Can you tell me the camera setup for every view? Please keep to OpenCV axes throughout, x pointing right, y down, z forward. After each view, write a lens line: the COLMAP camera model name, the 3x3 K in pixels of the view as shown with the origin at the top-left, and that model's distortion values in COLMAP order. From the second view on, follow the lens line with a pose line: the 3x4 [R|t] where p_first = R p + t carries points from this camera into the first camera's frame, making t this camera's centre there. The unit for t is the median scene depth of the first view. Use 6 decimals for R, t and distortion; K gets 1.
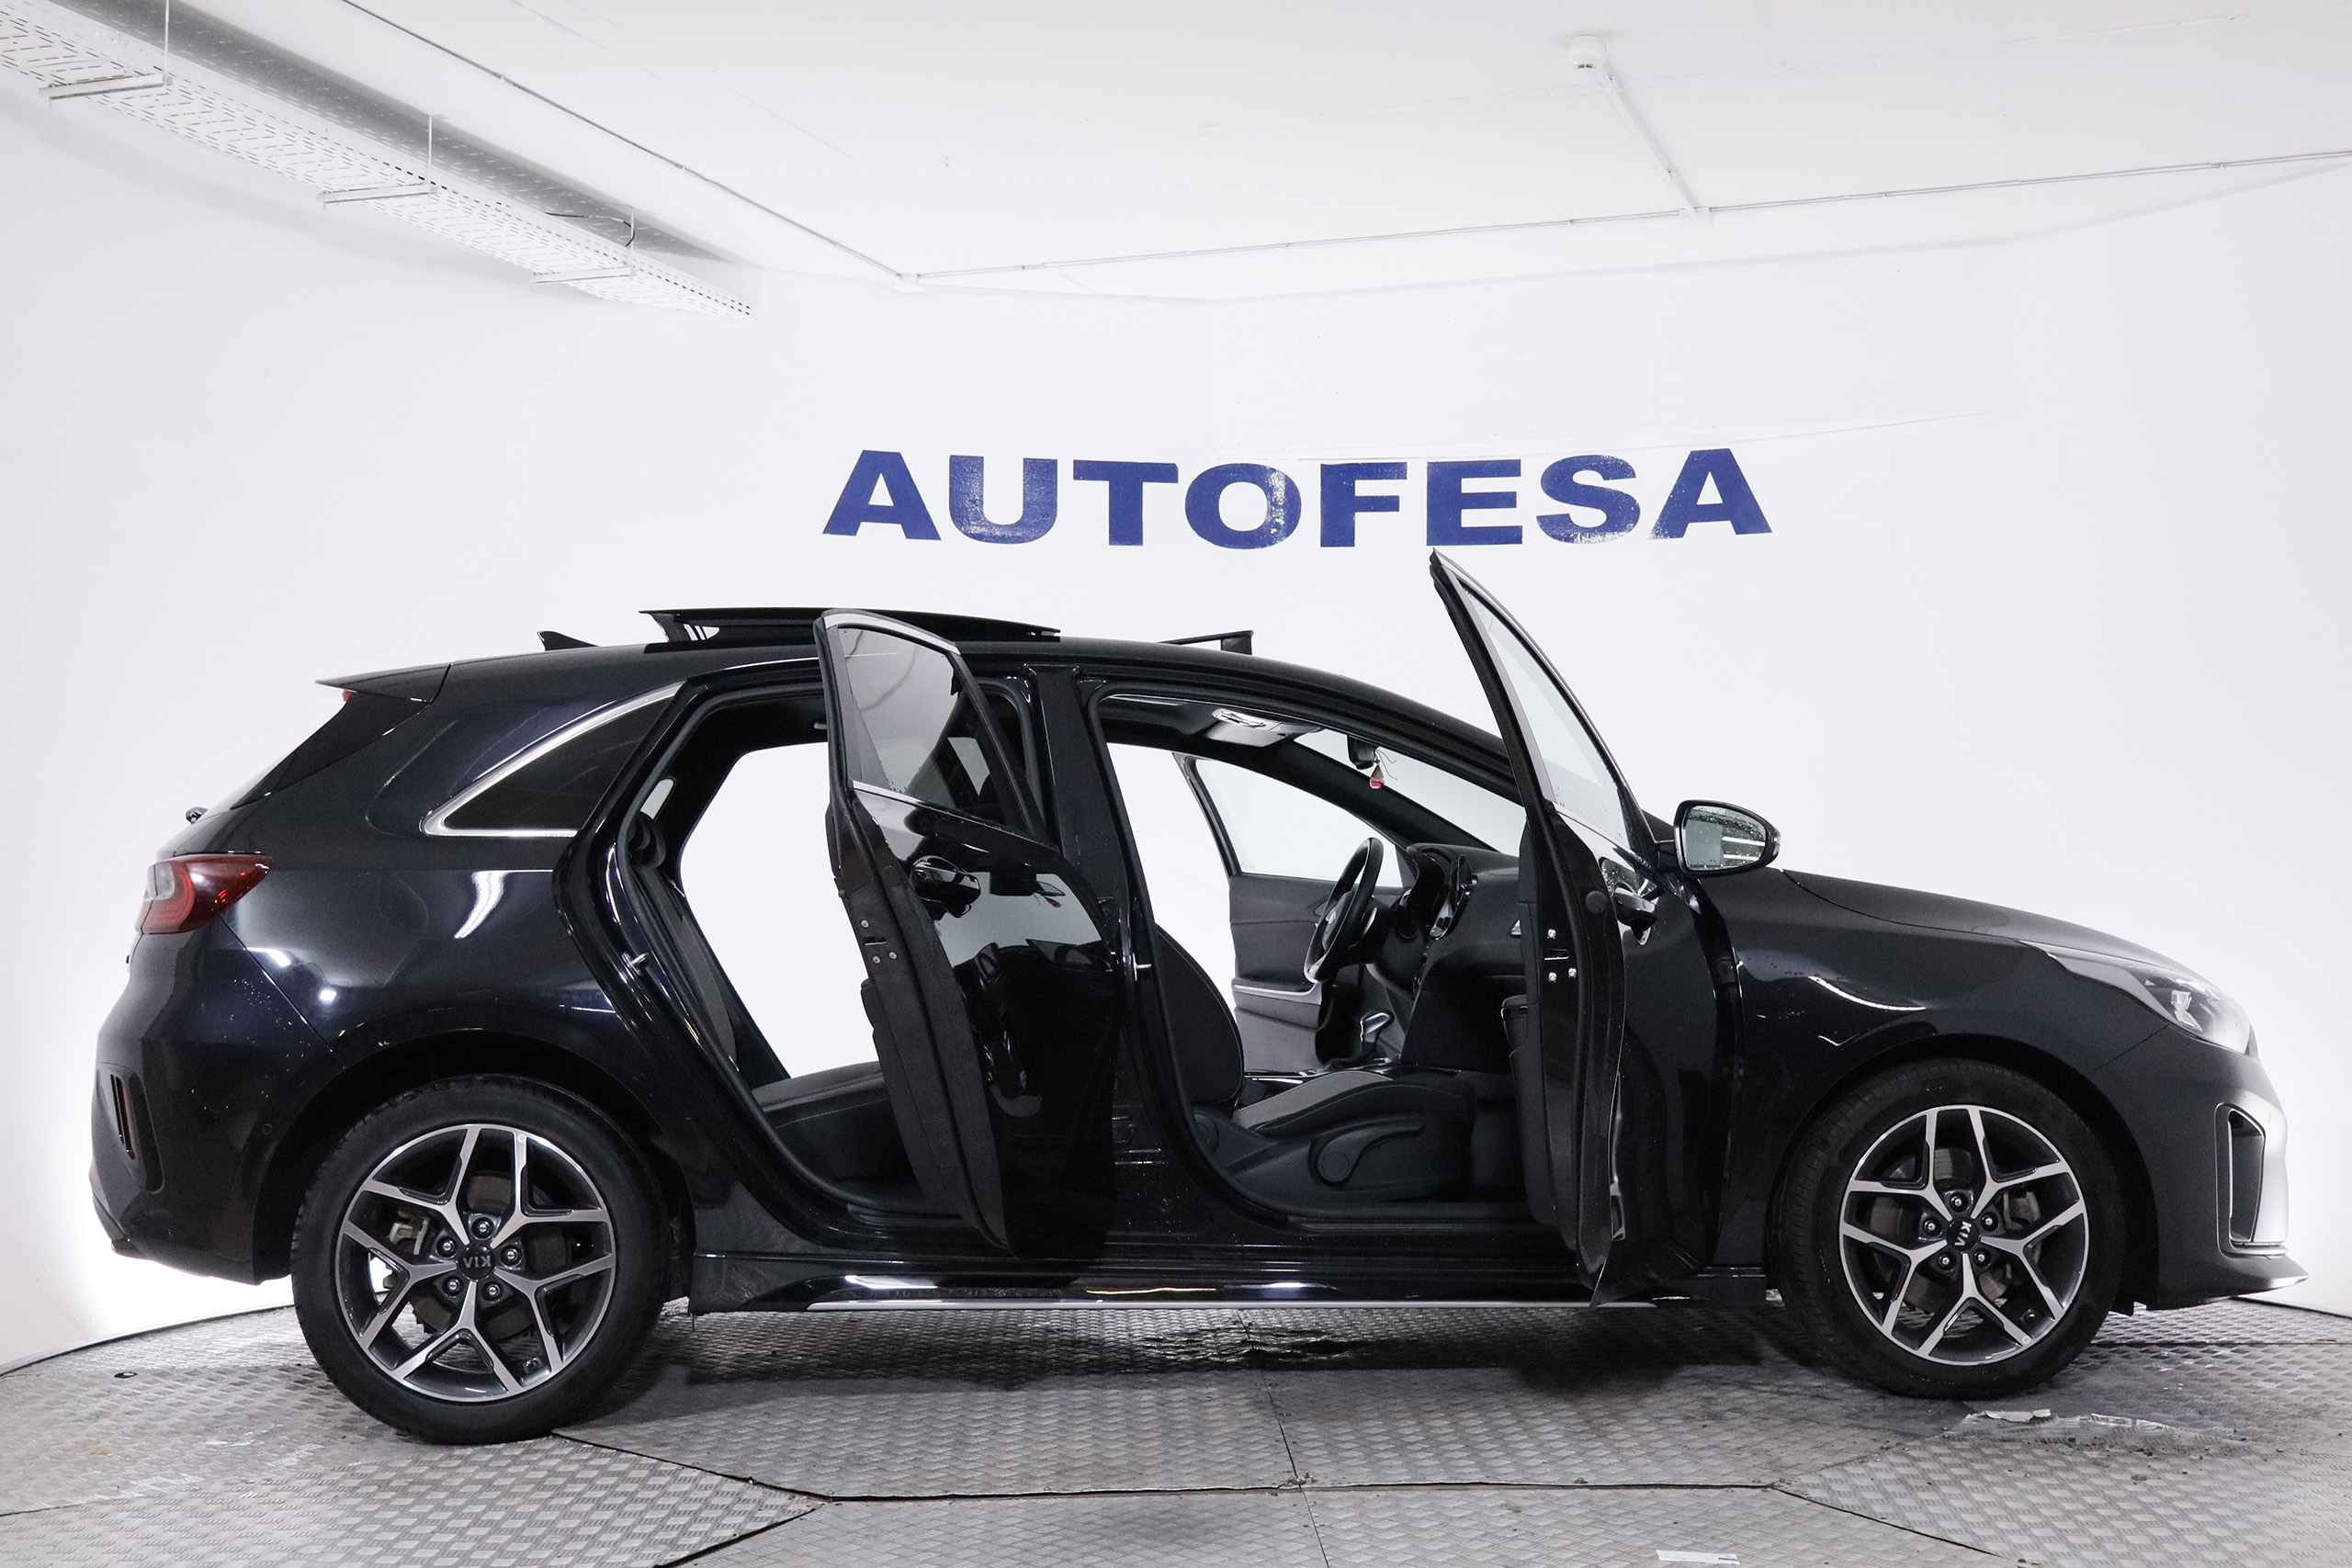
lens RADIAL K [[2736.2, 0, 1176.0], [0, 2736.2, 784.0], [0, 0, 1]] dist [-0.001180, 0.021486]
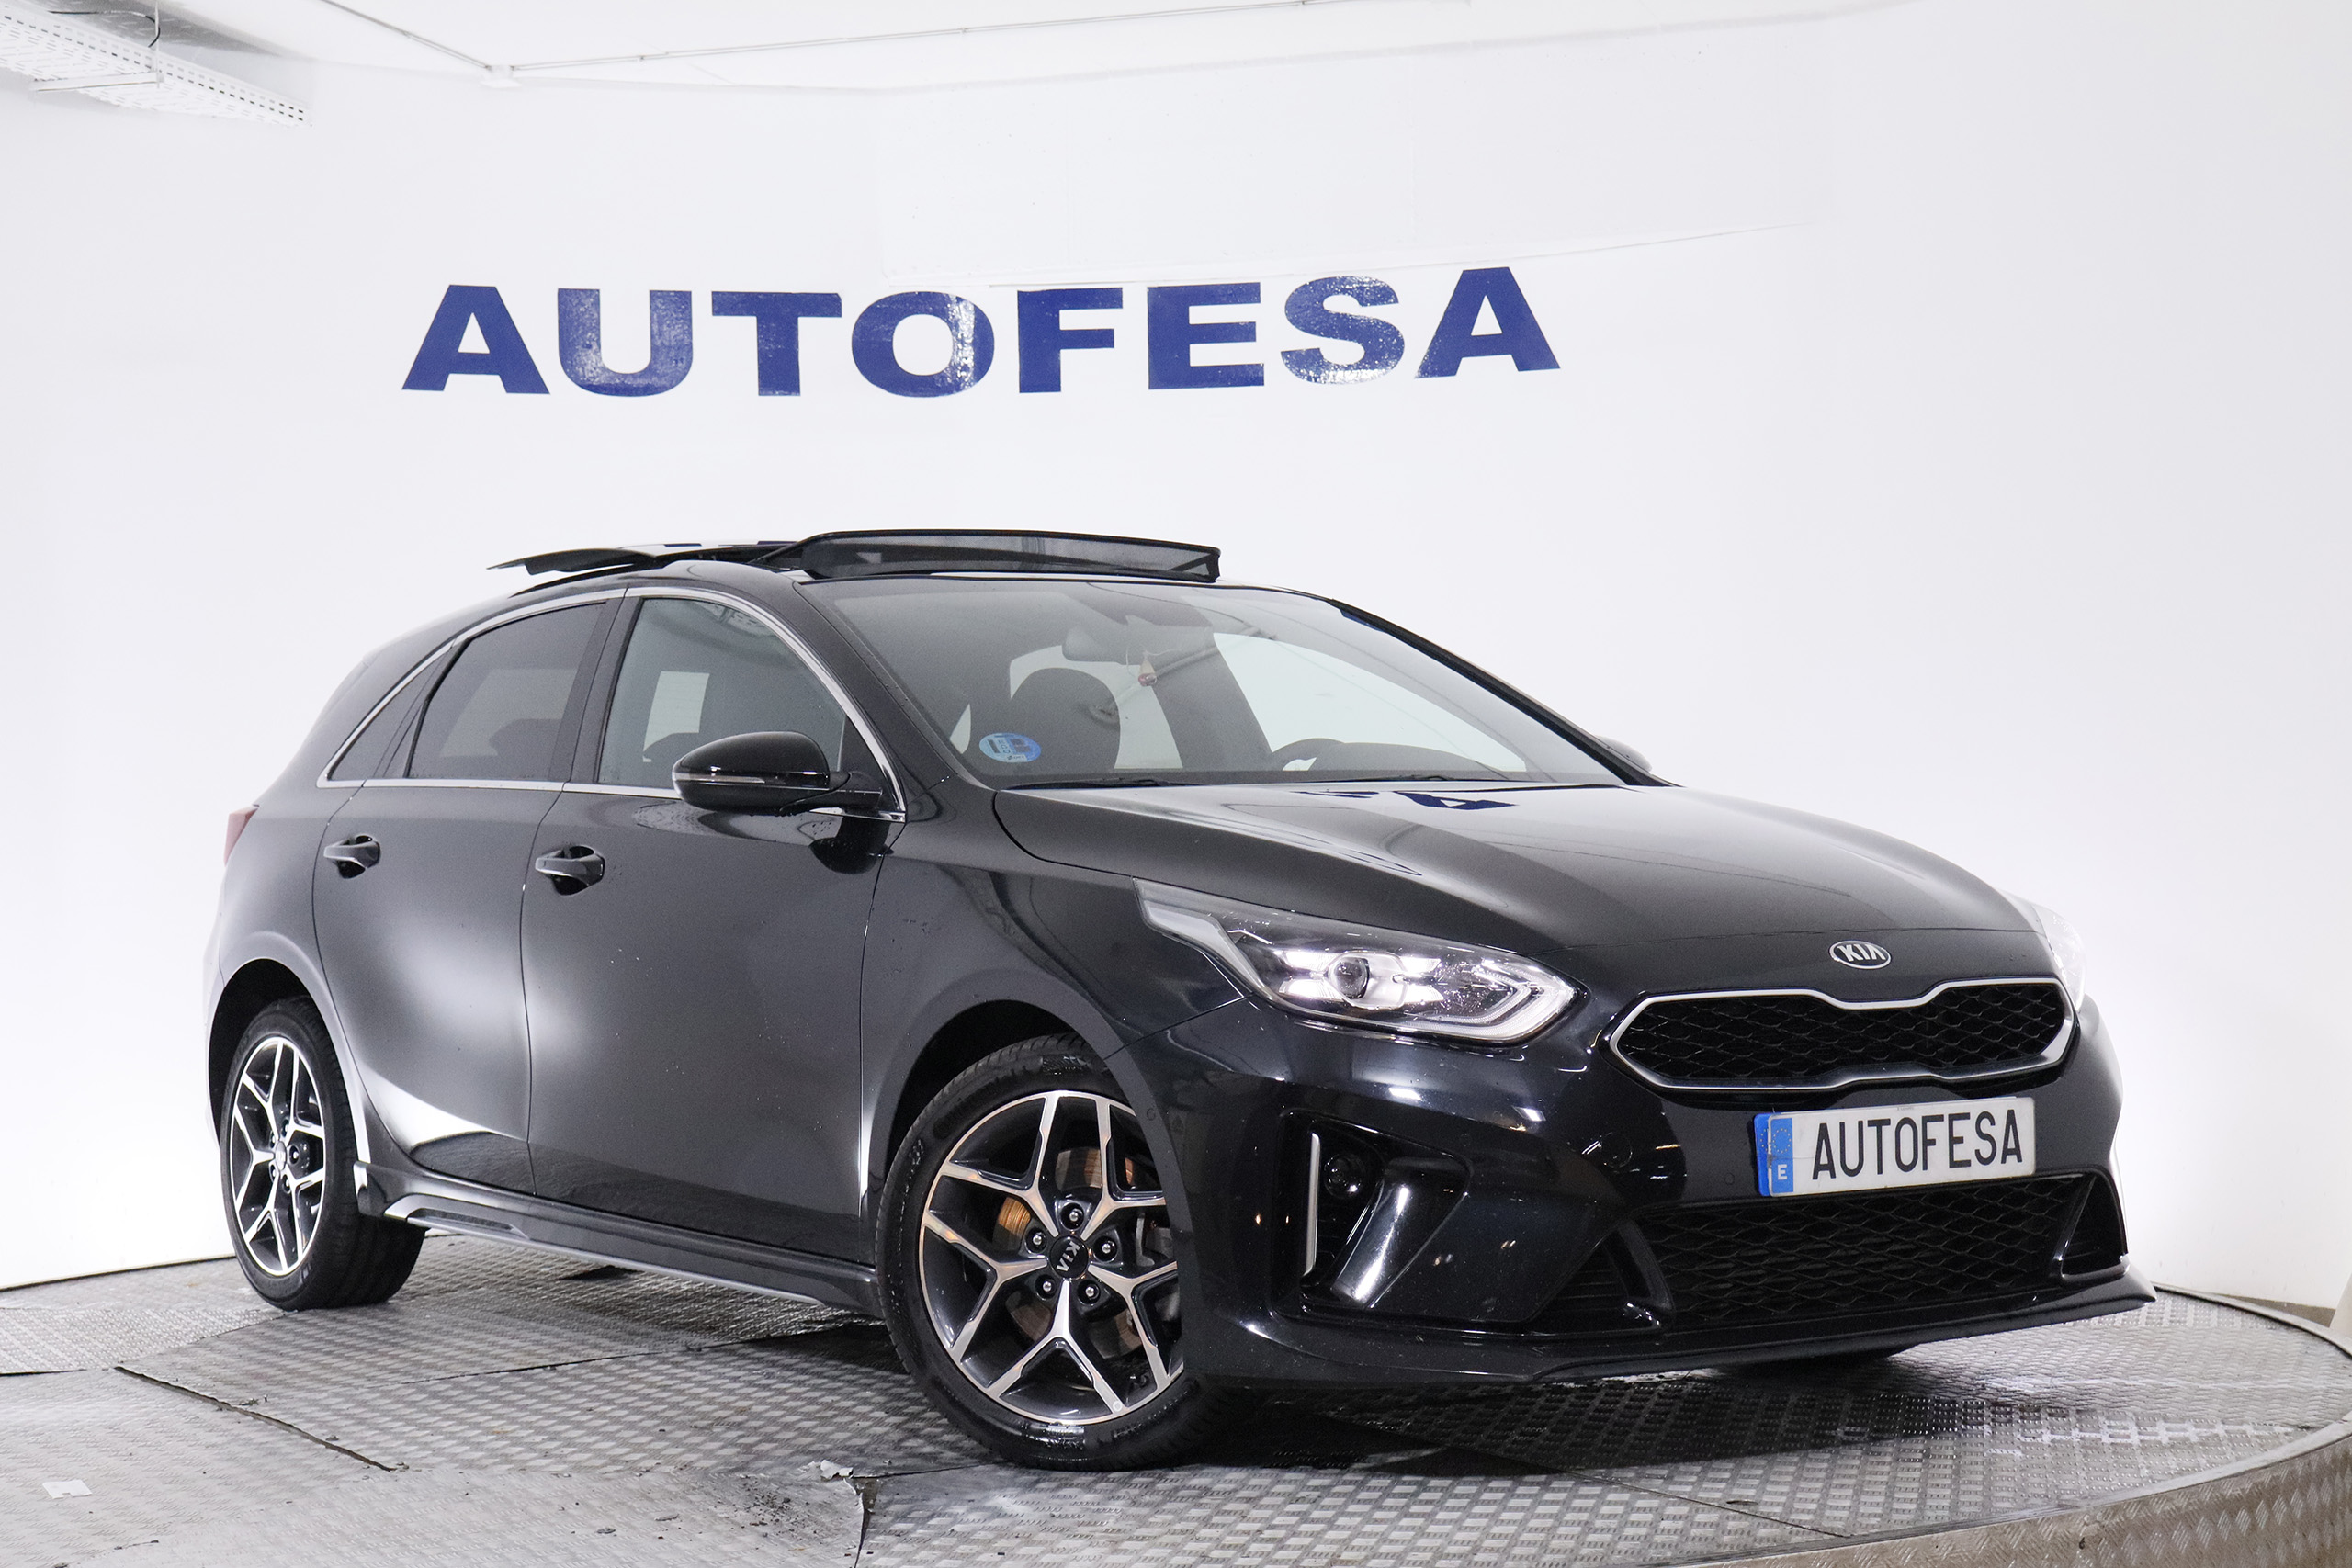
lens RADIAL K [[3875.5, 0, 1176.0], [0, 3875.5, 784.0], [0, 0, 1]] dist [0.018304, -0.078292]
pose [[0.997208, -0.024757, 0.070446, 0.016943], [0.022658, 0.999280, 0.030444, -0.004778], [-0.071149, -0.028763, 0.997051, -0.178752]]
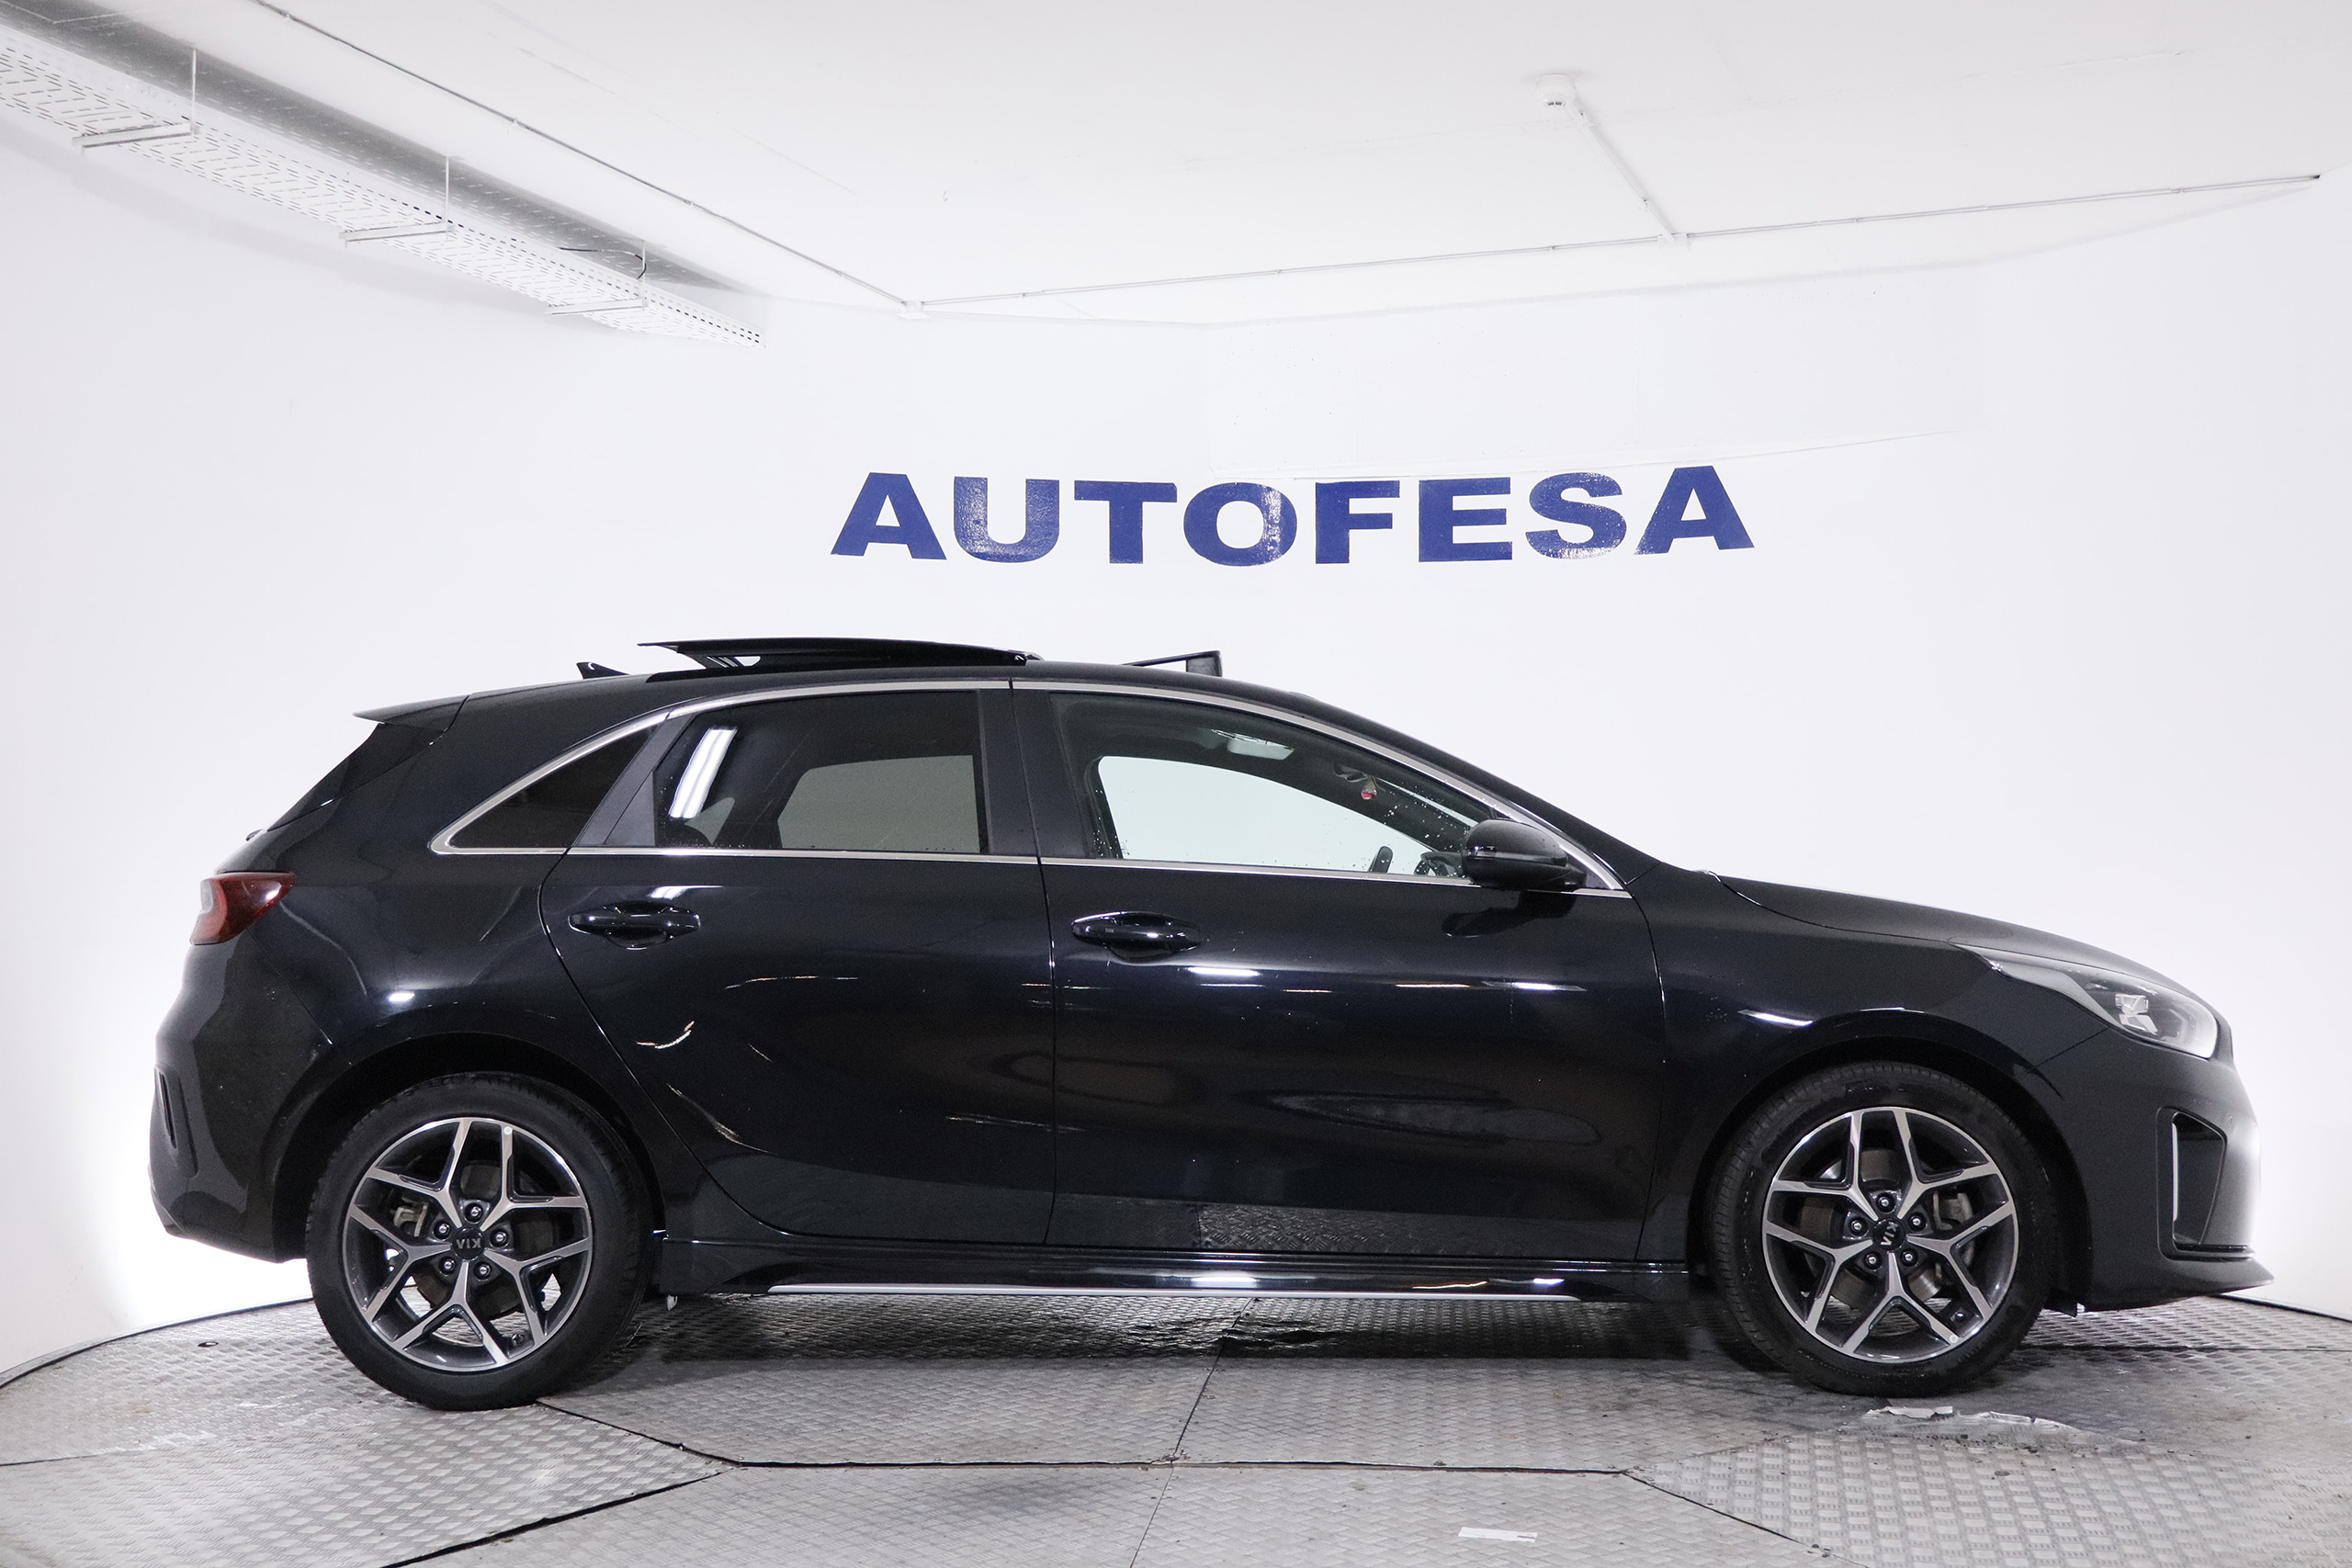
lens RADIAL K [[2736.2, 0, 1176.0], [0, 2736.2, 784.0], [0, 0, 1]] dist [-0.001180, 0.021486]
pose [[0.999920, -0.004935, -0.011671, 0.013356], [0.004910, 0.999986, -0.002183, -0.002122], [0.011681, 0.002126, 0.999930, -0.031159]]
